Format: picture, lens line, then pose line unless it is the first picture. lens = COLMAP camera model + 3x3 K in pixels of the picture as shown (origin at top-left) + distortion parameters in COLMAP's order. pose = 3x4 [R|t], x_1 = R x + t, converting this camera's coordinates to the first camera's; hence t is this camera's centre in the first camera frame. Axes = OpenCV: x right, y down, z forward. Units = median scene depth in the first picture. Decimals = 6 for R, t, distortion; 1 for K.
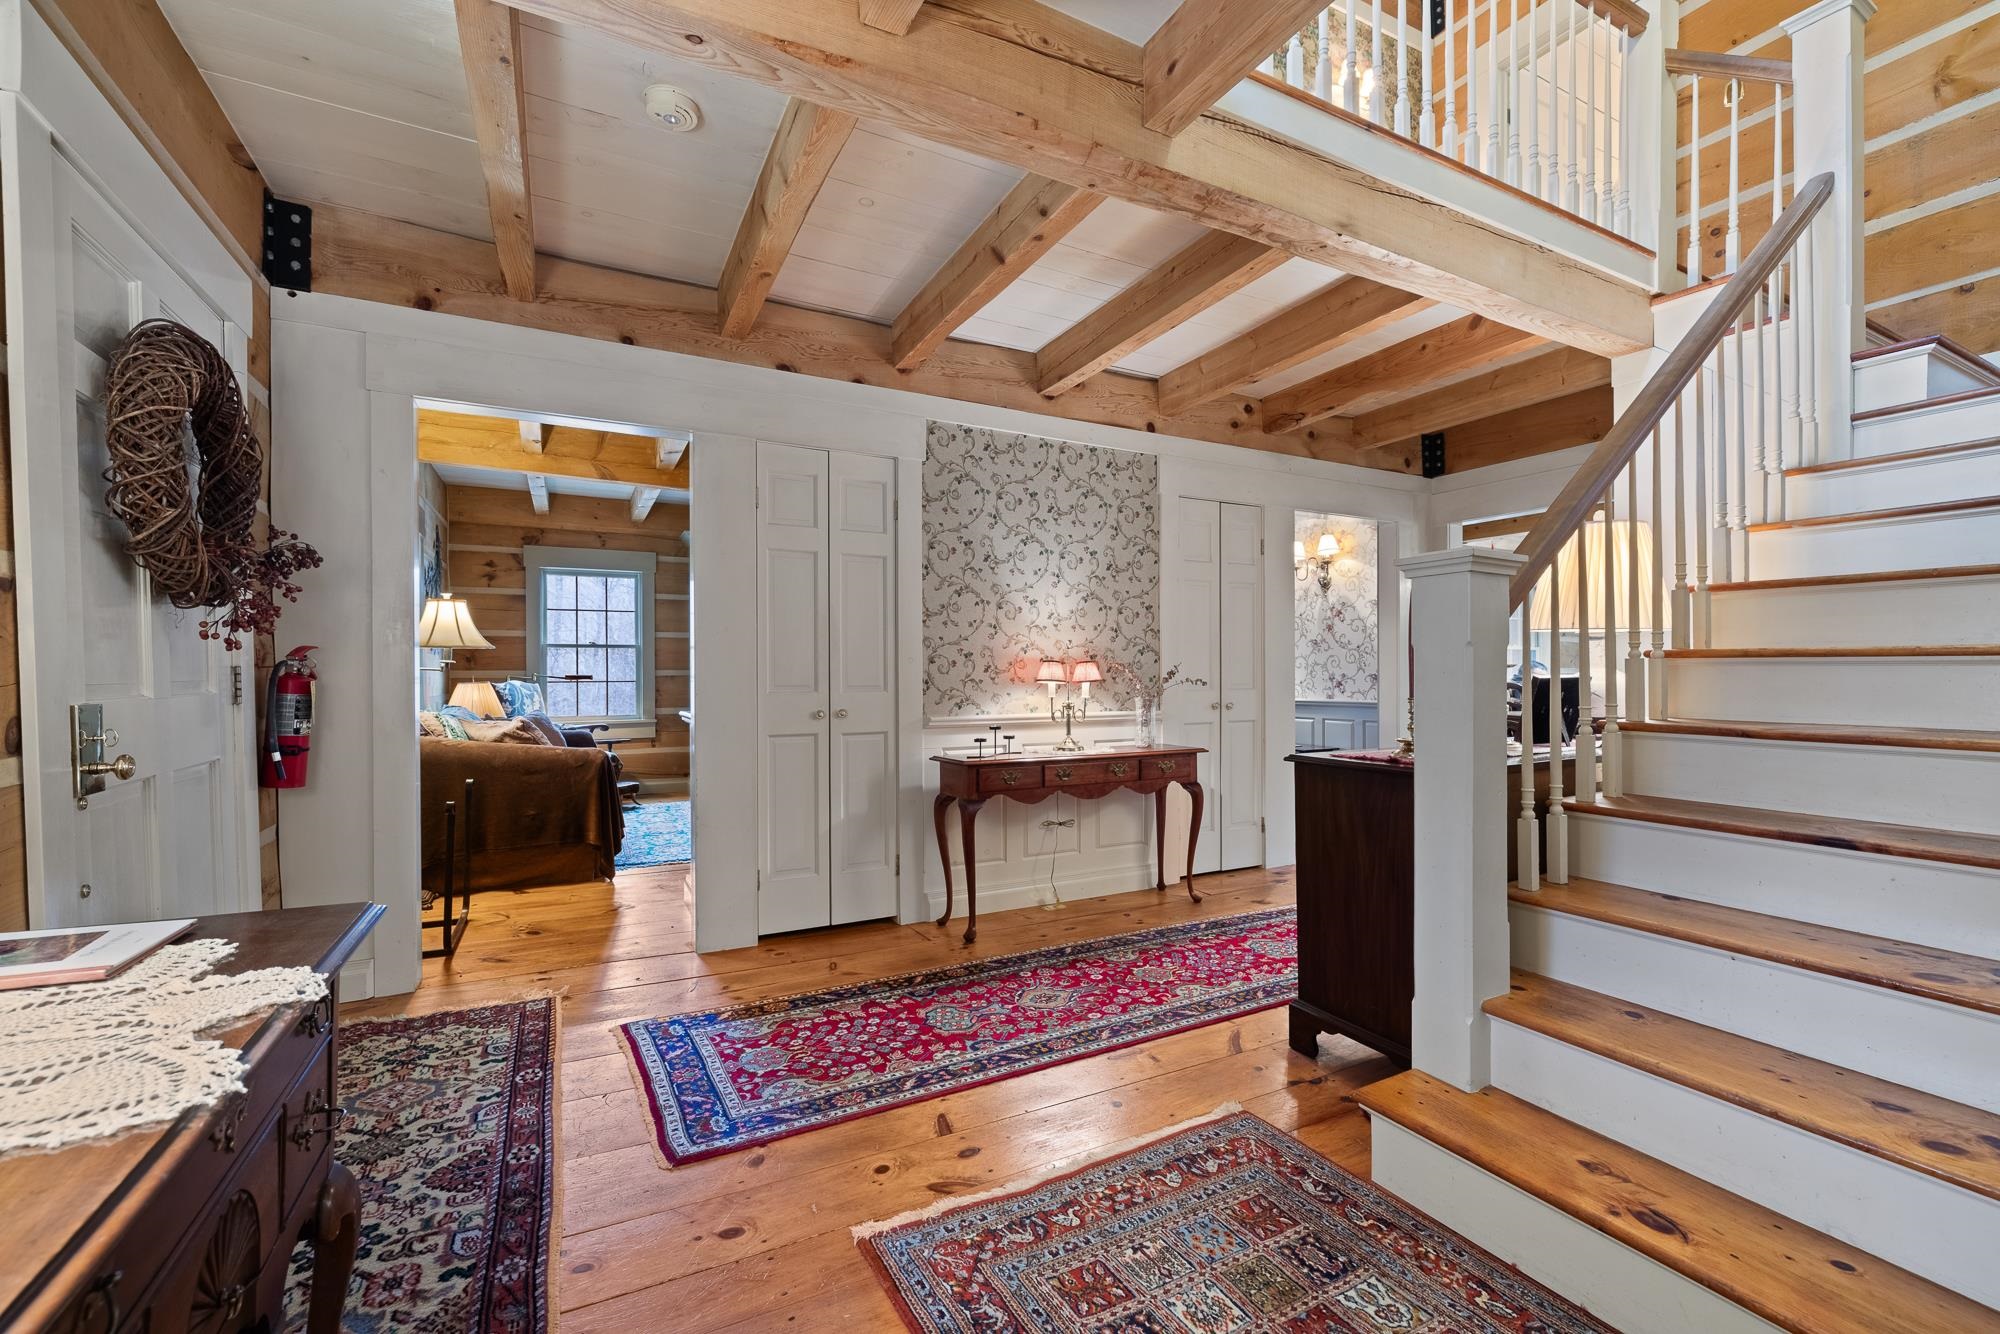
lens RADIAL K [[863.1, 0, 1011.7], [0, 863.1, 674.3], [0, 0, 1]] dist [-0.003395, -0.000221]
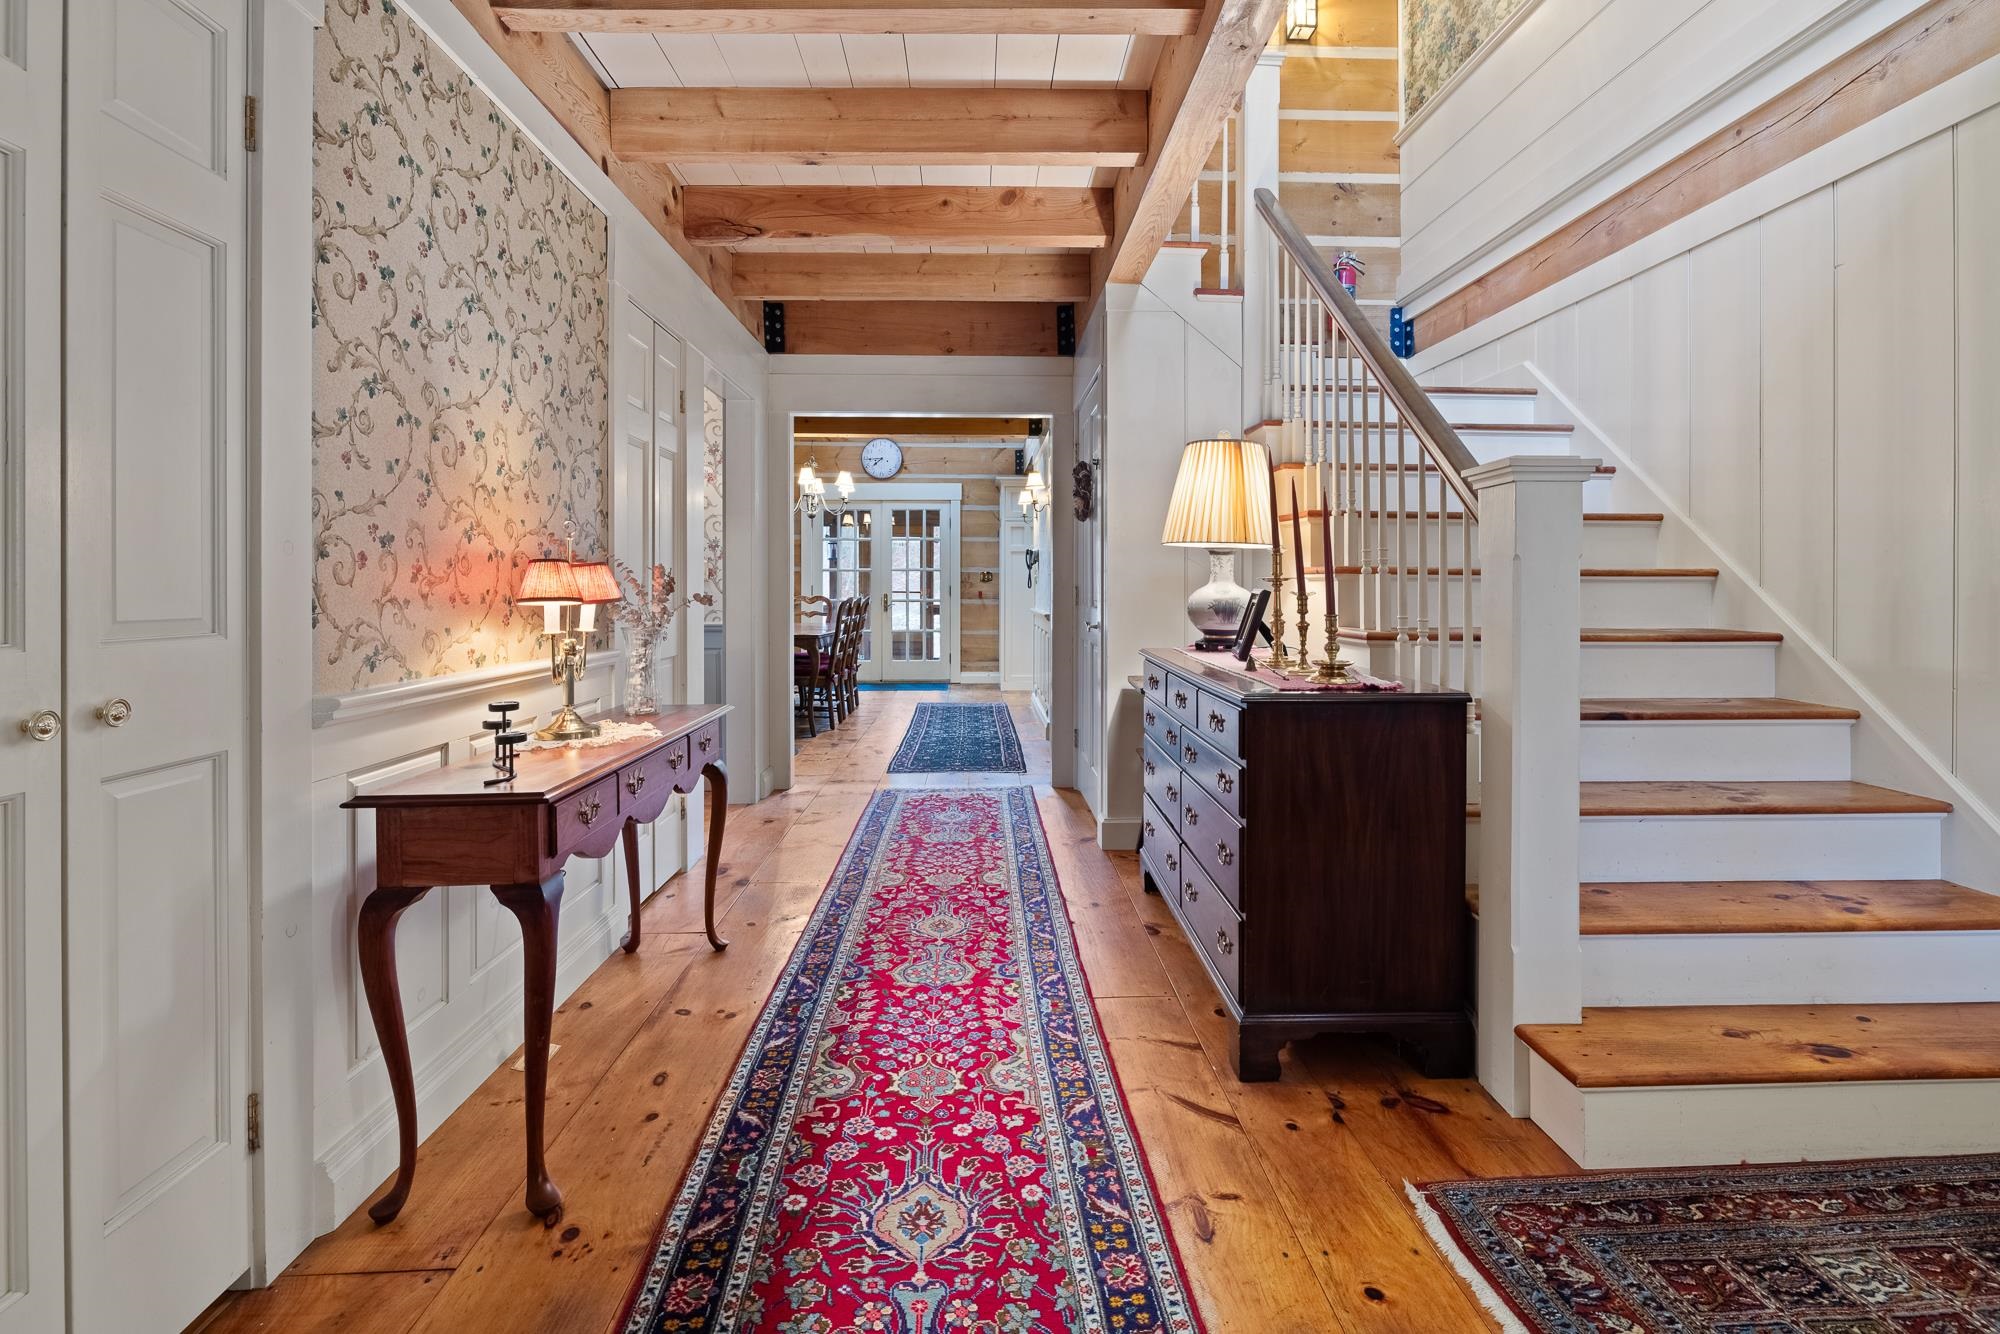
lens RADIAL K [[960.6, 0, 1010.4], [0, 960.6, 582.5], [0, 0, 1]] dist [0.000694, 0.000350]
pose [[0.431203, 0.007047, 0.902227, -0.394948], [-0.001343, 0.999973, -0.007169, 0.001062], [-0.902254, 0.001879, 0.431201, 0.611296]]
